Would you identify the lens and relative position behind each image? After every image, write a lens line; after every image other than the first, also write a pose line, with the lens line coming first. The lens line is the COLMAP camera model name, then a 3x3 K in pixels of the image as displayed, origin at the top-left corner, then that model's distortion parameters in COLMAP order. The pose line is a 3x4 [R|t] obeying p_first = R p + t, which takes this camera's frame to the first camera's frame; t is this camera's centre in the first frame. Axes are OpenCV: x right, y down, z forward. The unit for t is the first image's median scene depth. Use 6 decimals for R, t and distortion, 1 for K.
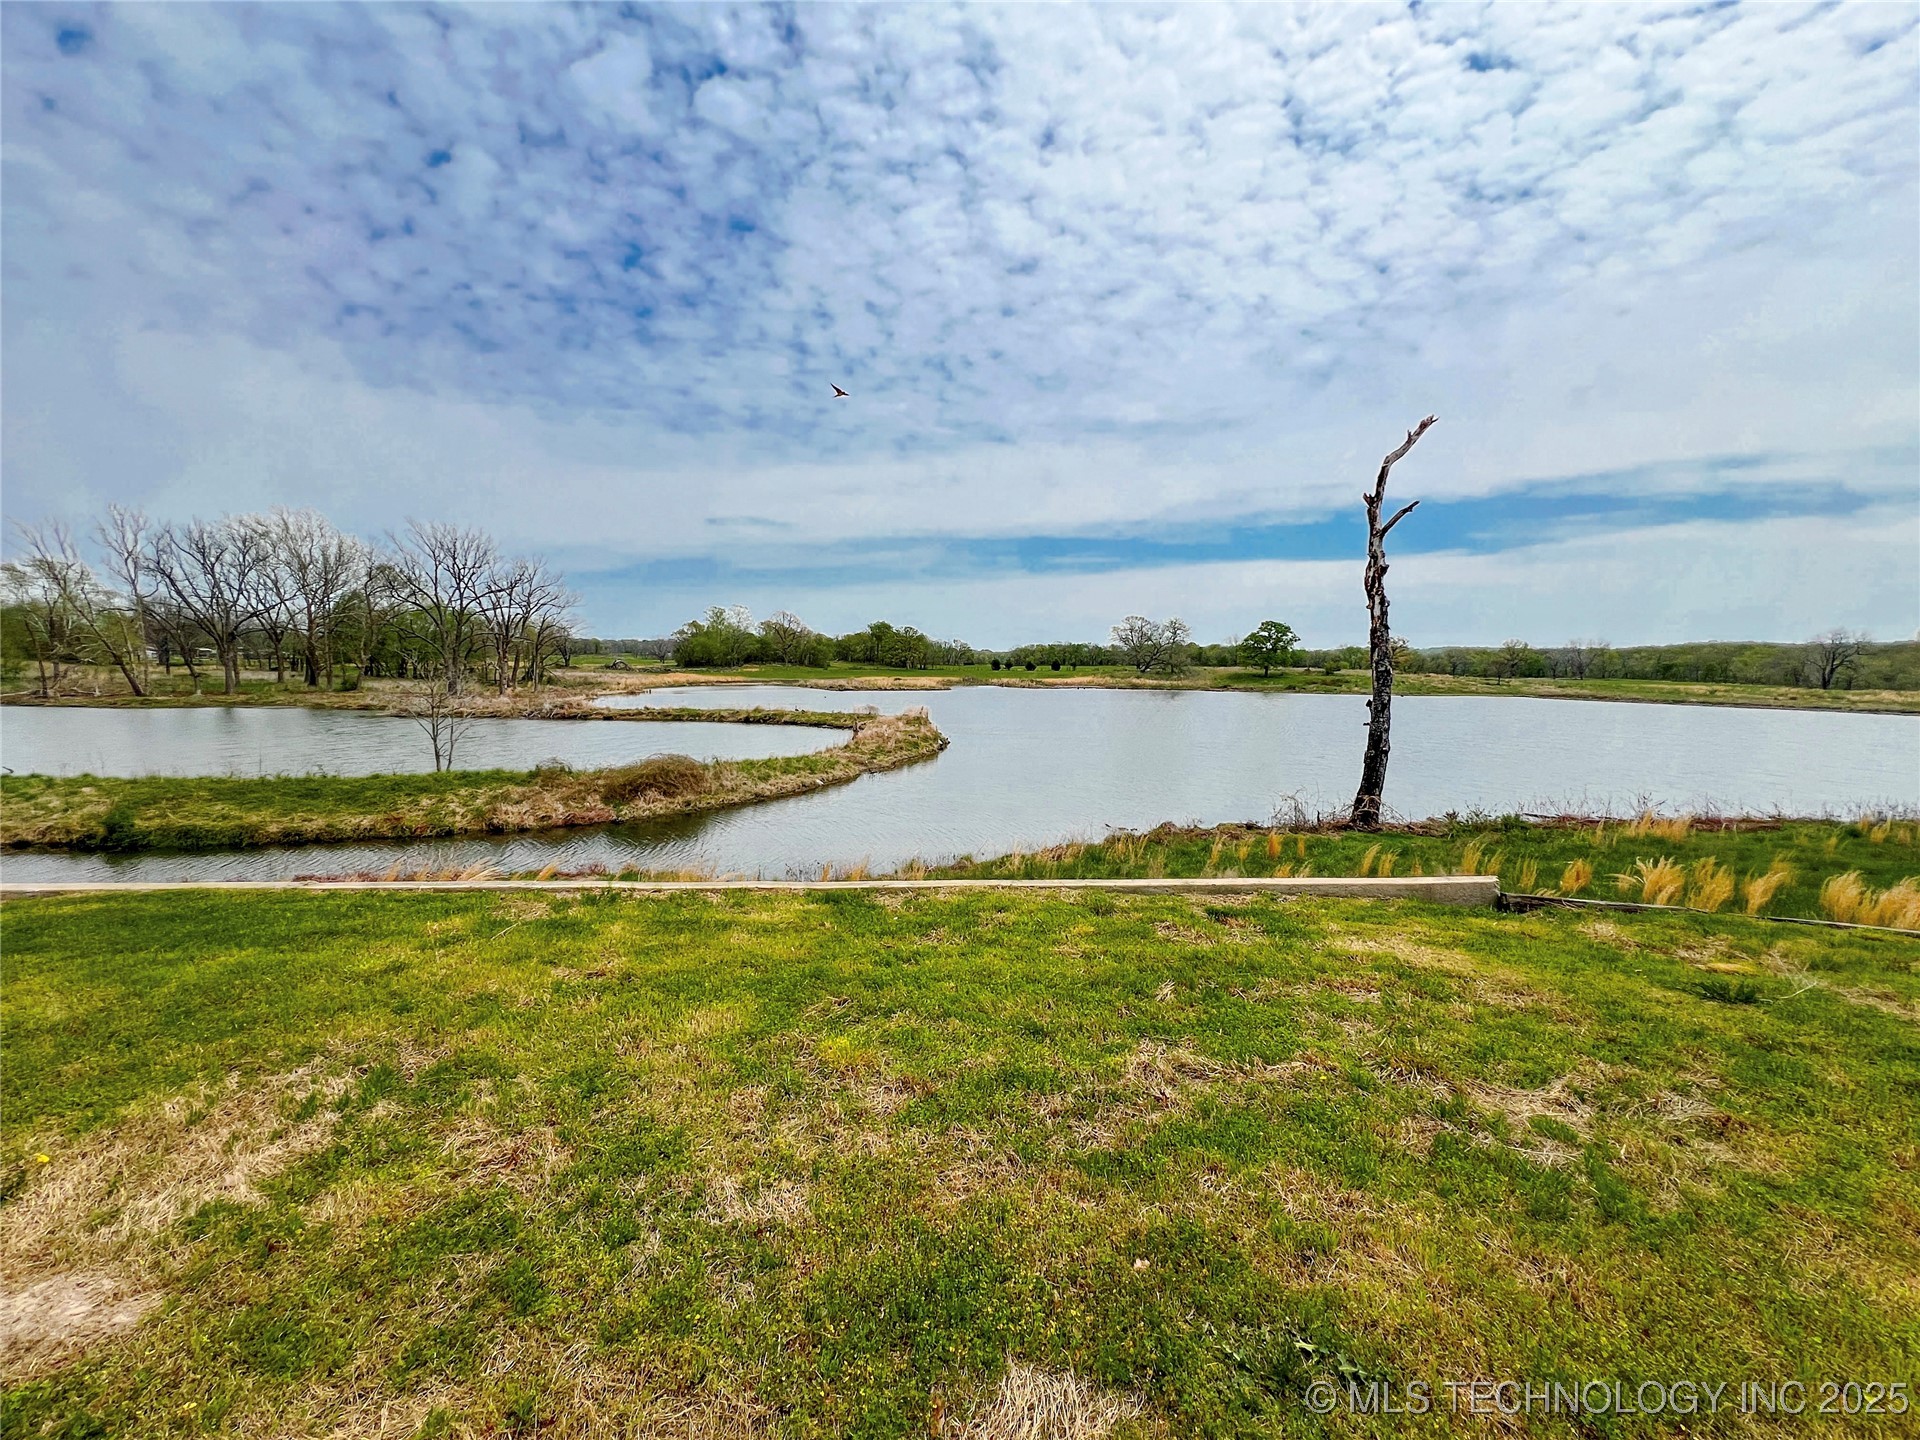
lens RADIAL K [[771.7, 0, 957.6], [0, 771.7, 705.4], [0, 0, 1]] dist [-0.002177, -0.000046]
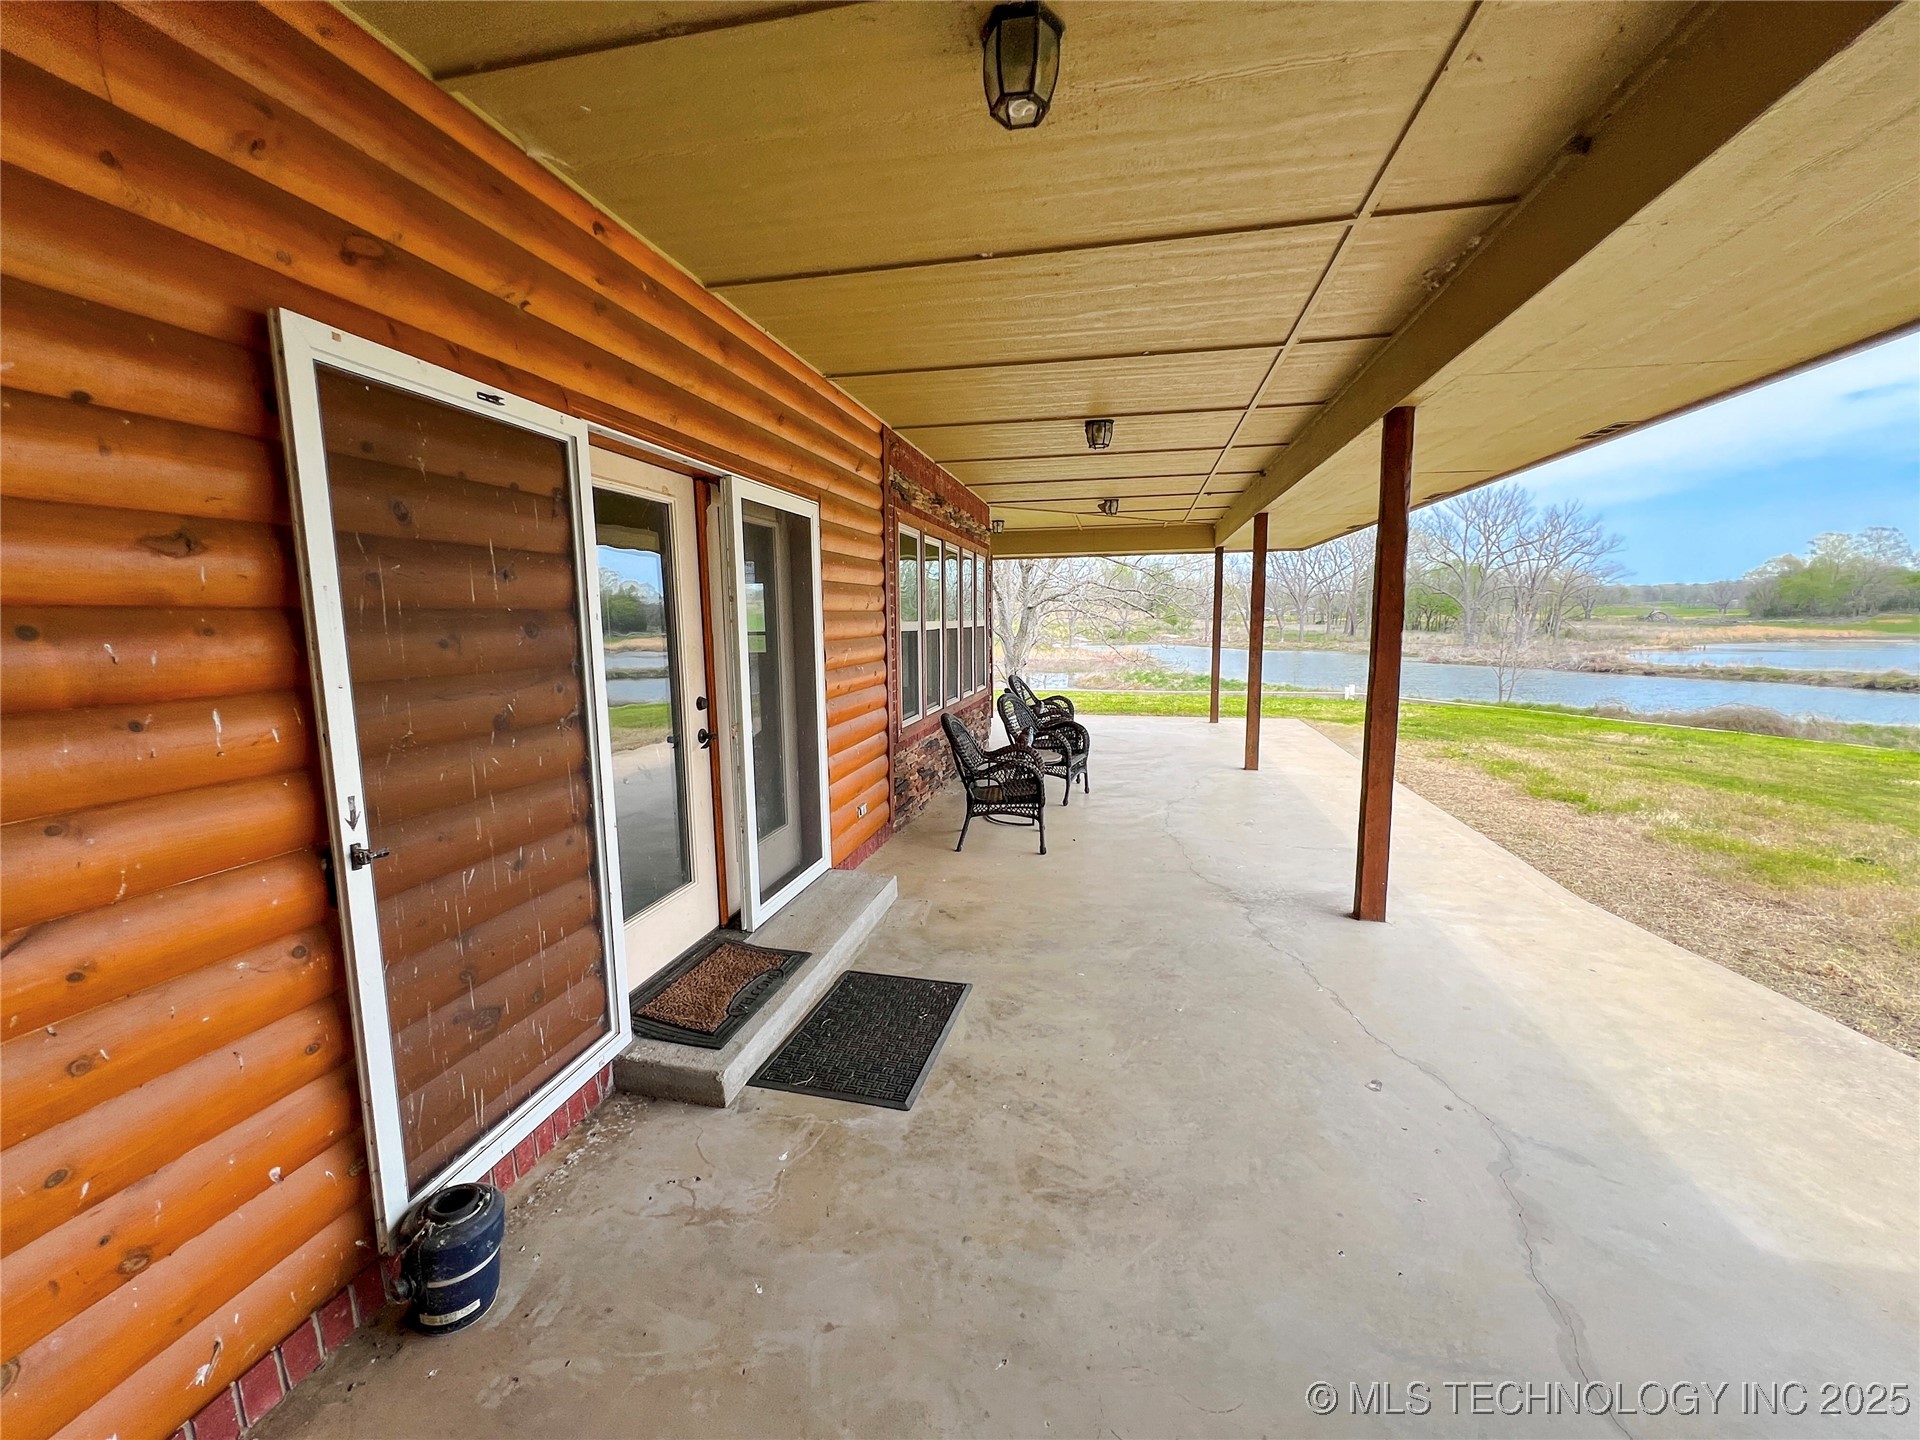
lens RADIAL K [[771.7, 0, 954.7], [0, 771.7, 713.1], [0, 0, 1]] dist [-0.002177, -0.000046]
pose [[0.414500, 0.100917, -0.904437, 0.056958], [-0.037120, 0.994880, 0.093996, 0.009328], [0.909292, -0.005389, 0.416124, -0.190369]]
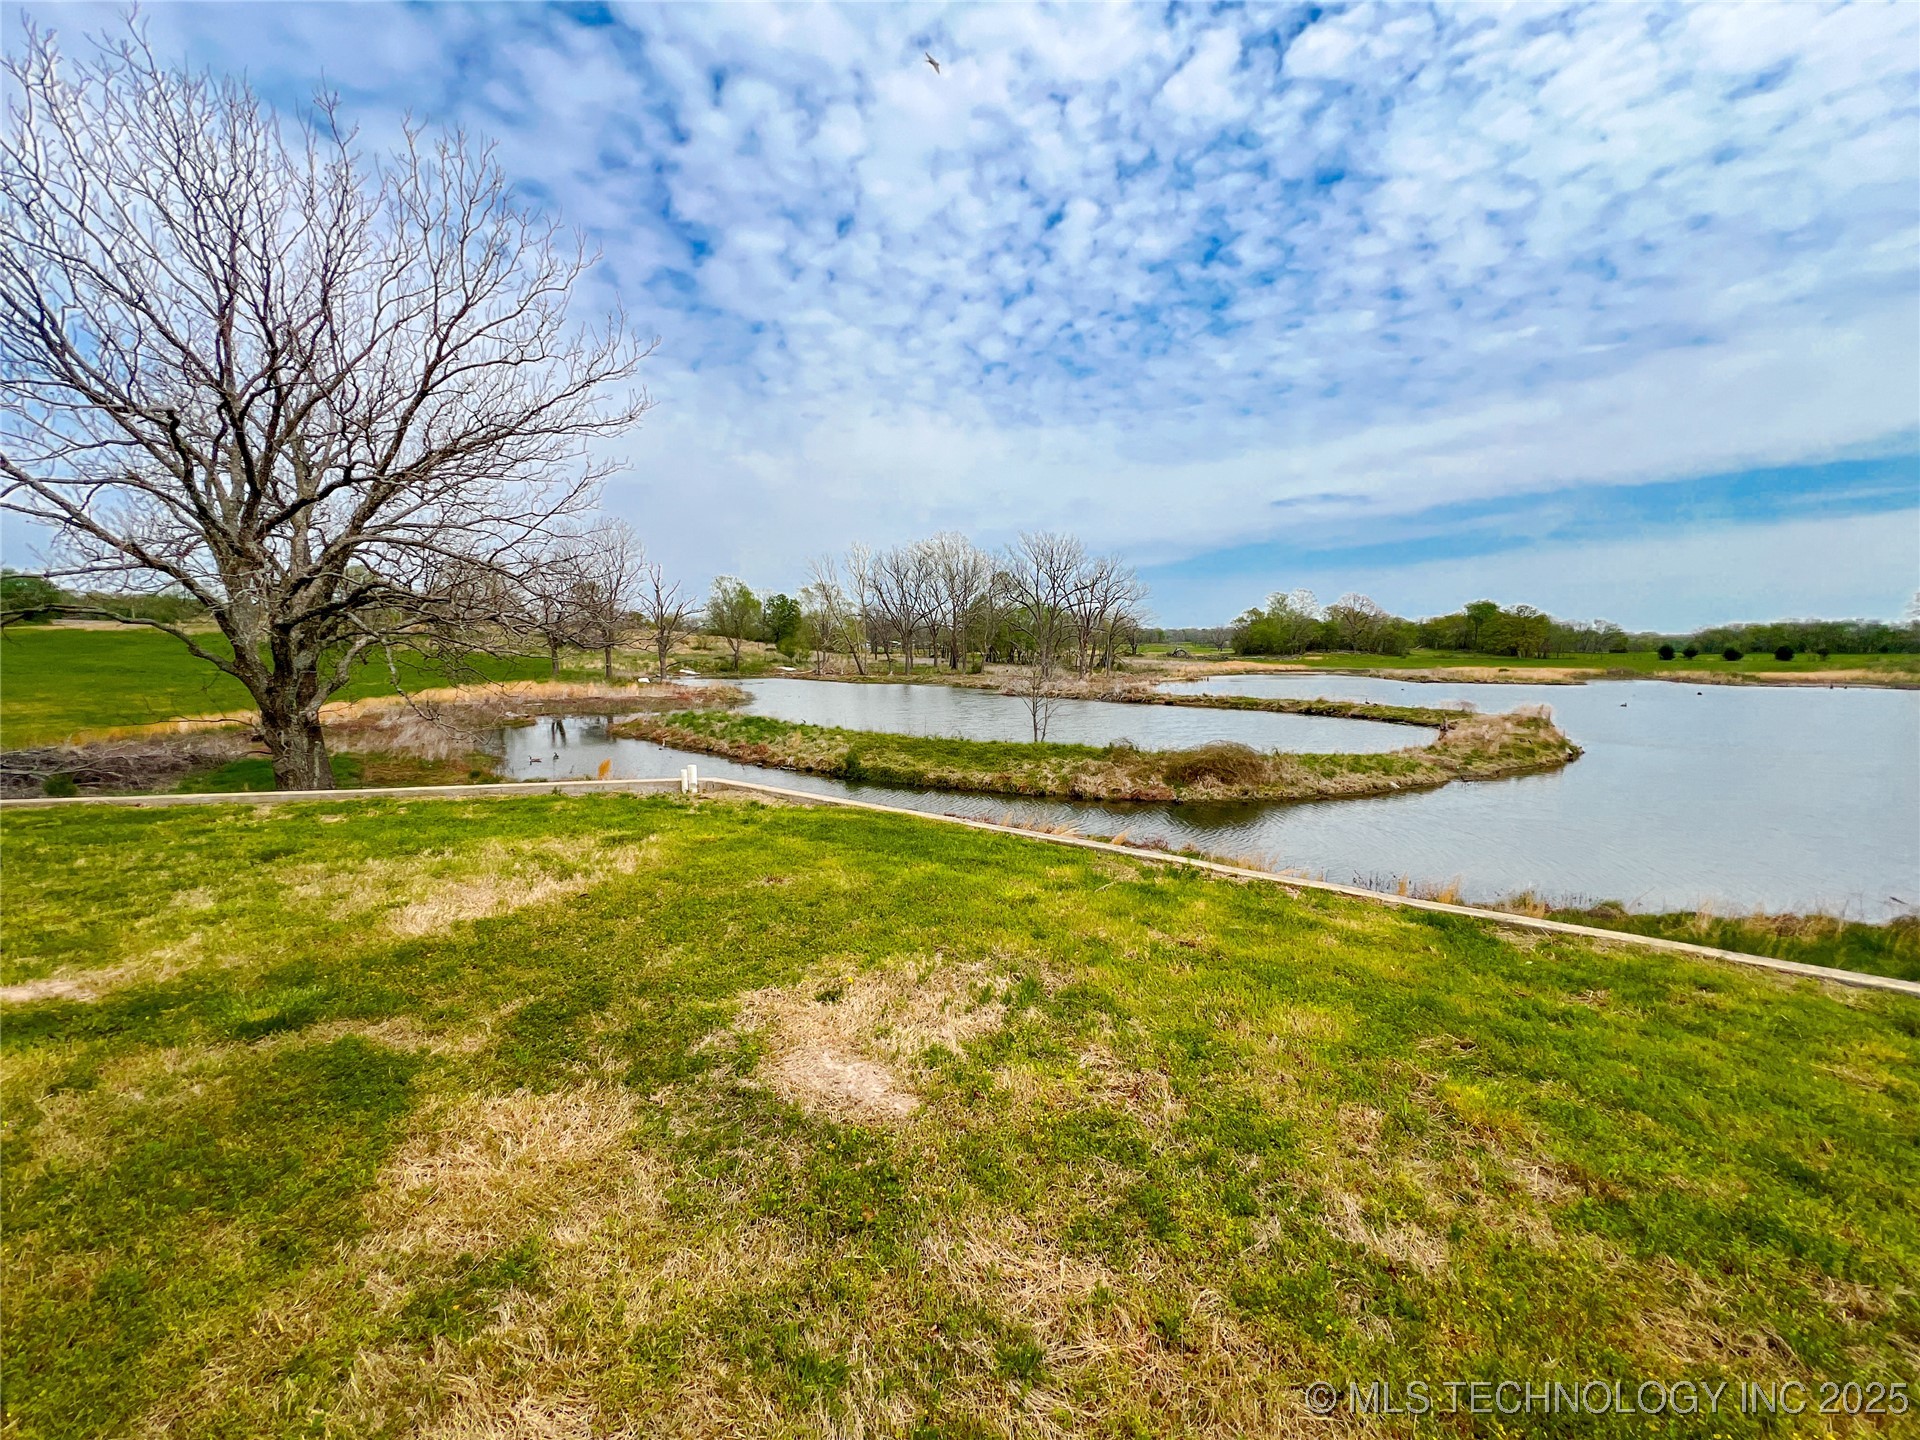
lens RADIAL K [[771.7, 0, 956.1], [0, 771.7, 710.4], [0, 0, 1]] dist [-0.002177, -0.000046]
pose [[0.768959, 0.046694, -0.637591, -0.003666], [-0.032704, 0.998896, 0.033712, 0.000213], [0.638461, -0.005071, 0.769637, -0.001075]]
